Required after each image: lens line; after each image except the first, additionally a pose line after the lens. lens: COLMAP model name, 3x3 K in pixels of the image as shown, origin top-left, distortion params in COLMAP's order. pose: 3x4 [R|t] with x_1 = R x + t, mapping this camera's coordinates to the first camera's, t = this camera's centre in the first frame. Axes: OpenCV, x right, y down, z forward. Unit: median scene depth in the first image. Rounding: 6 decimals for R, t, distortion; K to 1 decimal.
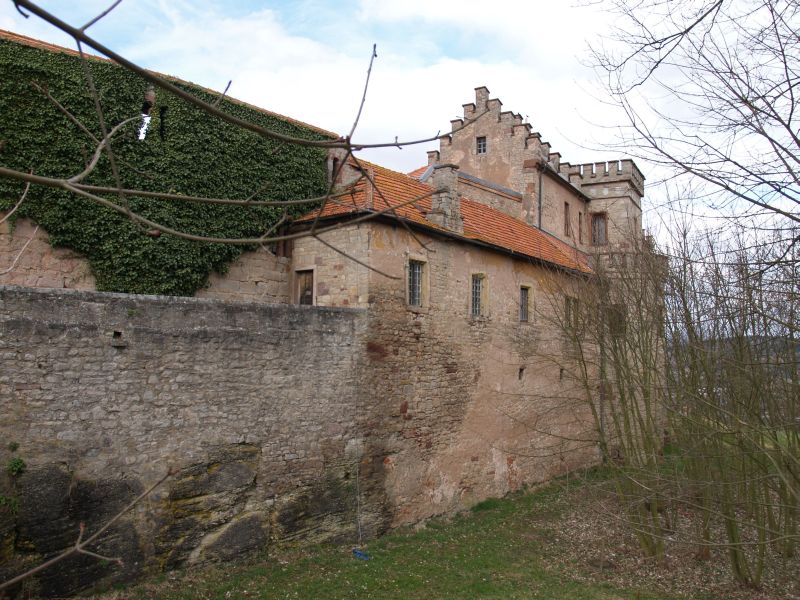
lens RADIAL K [[676.1, 0, 386.3], [0, 676.1, 298.0], [0, 0, 1]] dist [-0.120758, -0.000933]
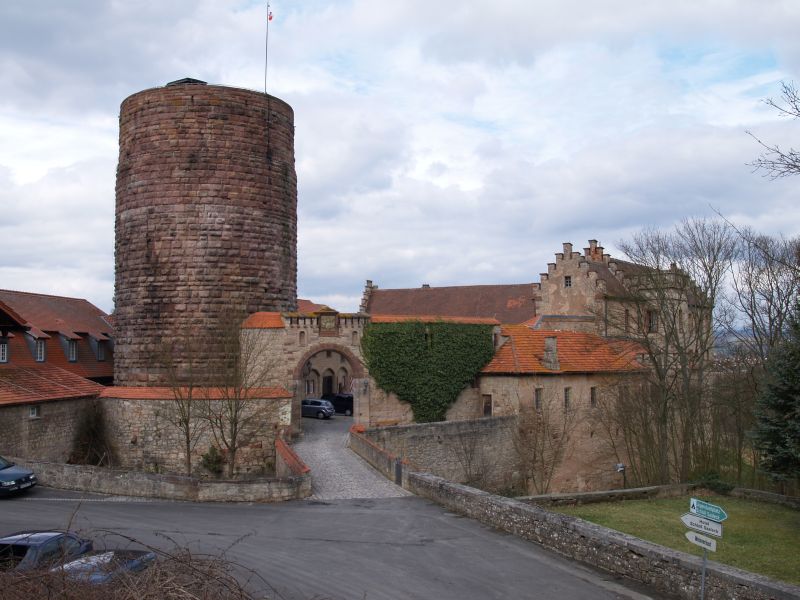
lens RADIAL K [[892.1, 0, 400.0], [0, 892.1, 300.0], [0, 0, 1]] dist [-0.119075, 0.013257]
pose [[0.998236, -0.028000, -0.052354, -0.266235], [0.028909, 0.999443, 0.016680, -0.441421], [0.051857, -0.018164, 0.998489, -2.046705]]
